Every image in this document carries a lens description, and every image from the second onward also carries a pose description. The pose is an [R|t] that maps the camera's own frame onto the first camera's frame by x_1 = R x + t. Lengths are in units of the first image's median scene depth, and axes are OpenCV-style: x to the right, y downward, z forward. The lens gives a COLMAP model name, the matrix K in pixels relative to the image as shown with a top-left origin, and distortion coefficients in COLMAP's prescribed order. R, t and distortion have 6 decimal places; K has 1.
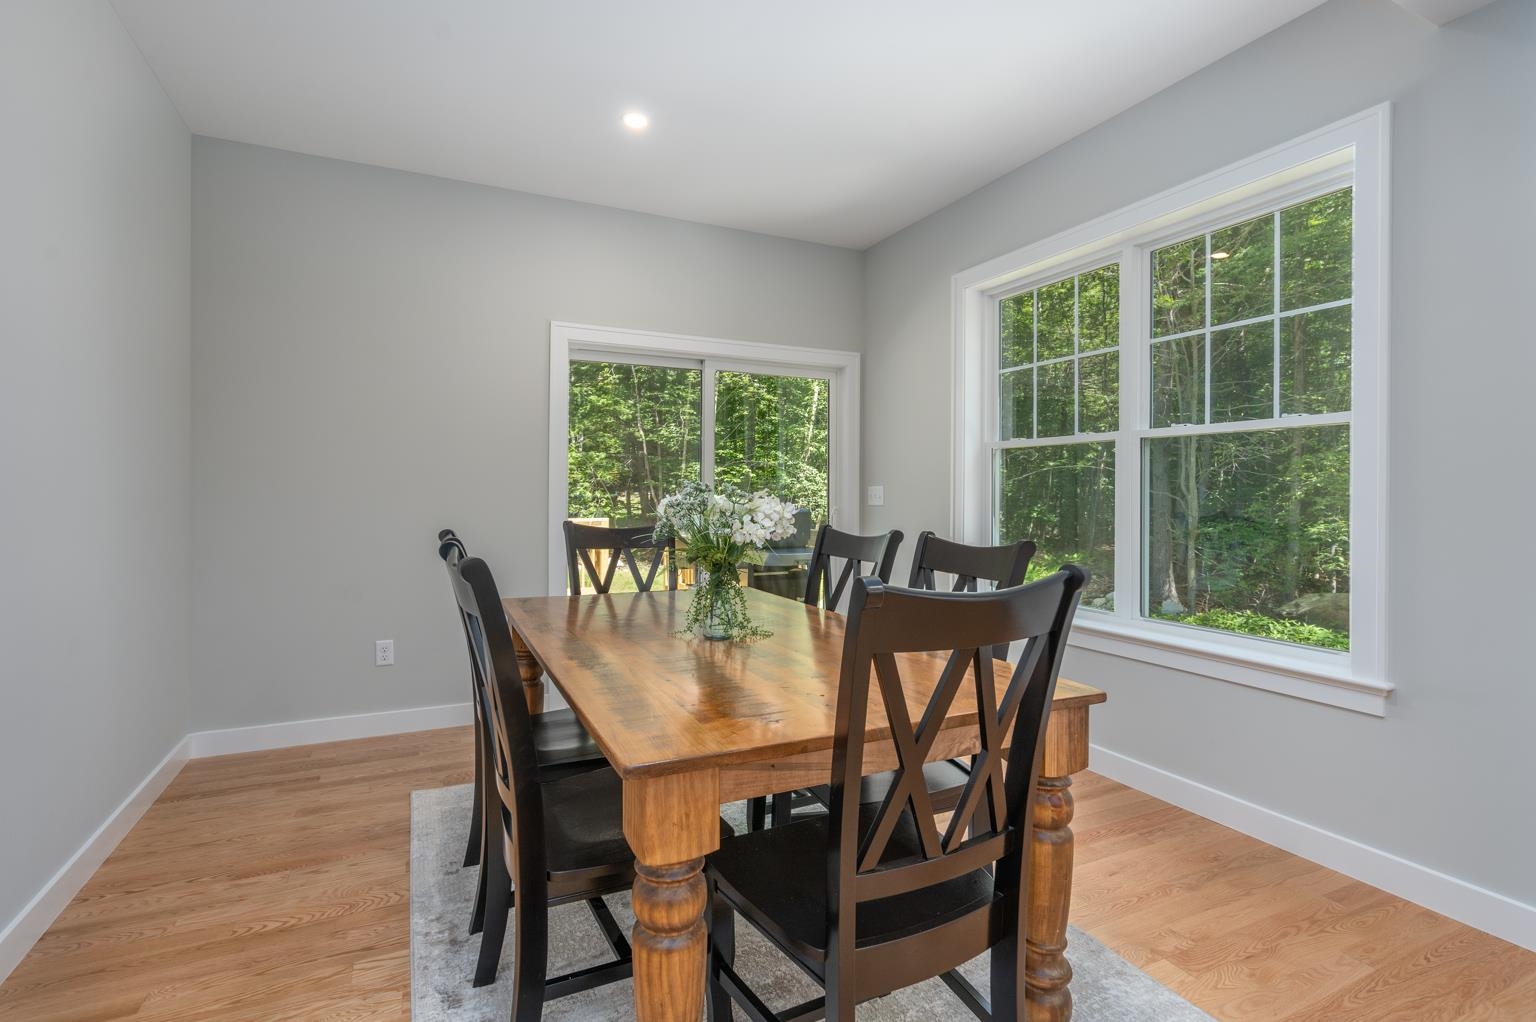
lens RADIAL K [[795.2, 0, 746.3], [0, 795.2, 485.2], [0, 0, 1]] dist [0.043710, 0.000115]
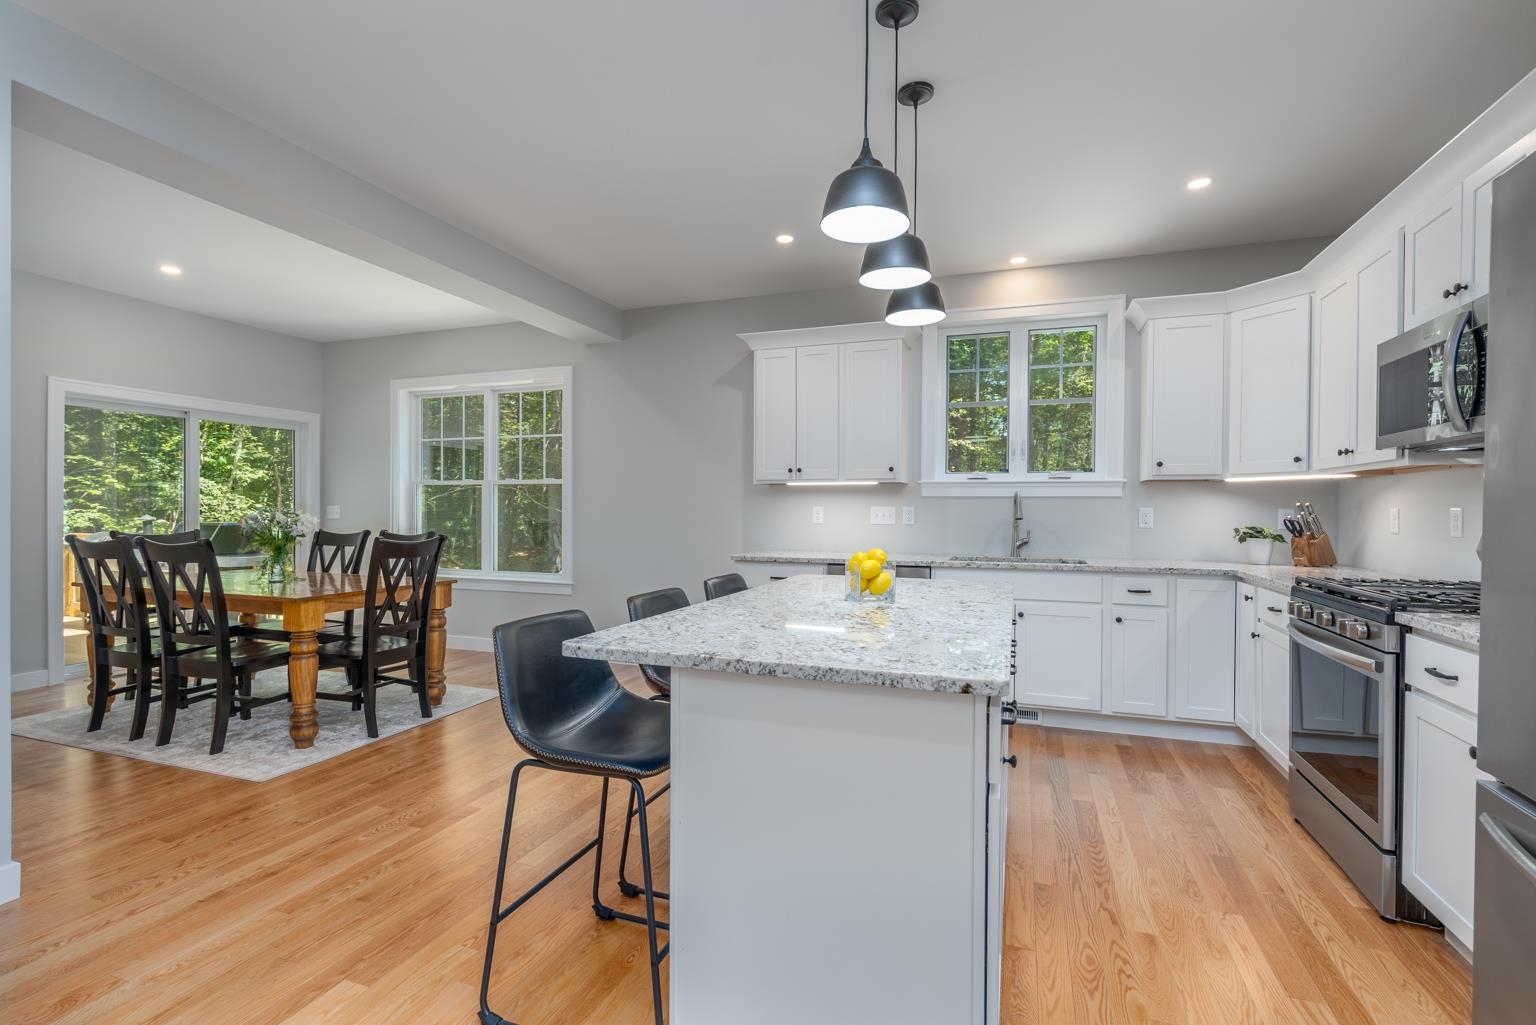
lens RADIAL K [[702.0, 0, 768.0], [0, 702.0, 512.5], [0, 0, 1]] dist [-0.003036, -0.000089]
pose [[0.722546, -0.002510, 0.691318, -0.275307], [-0.008789, 0.999879, 0.012817, -0.016867], [-0.691267, -0.015337, 0.722437, -0.887110]]
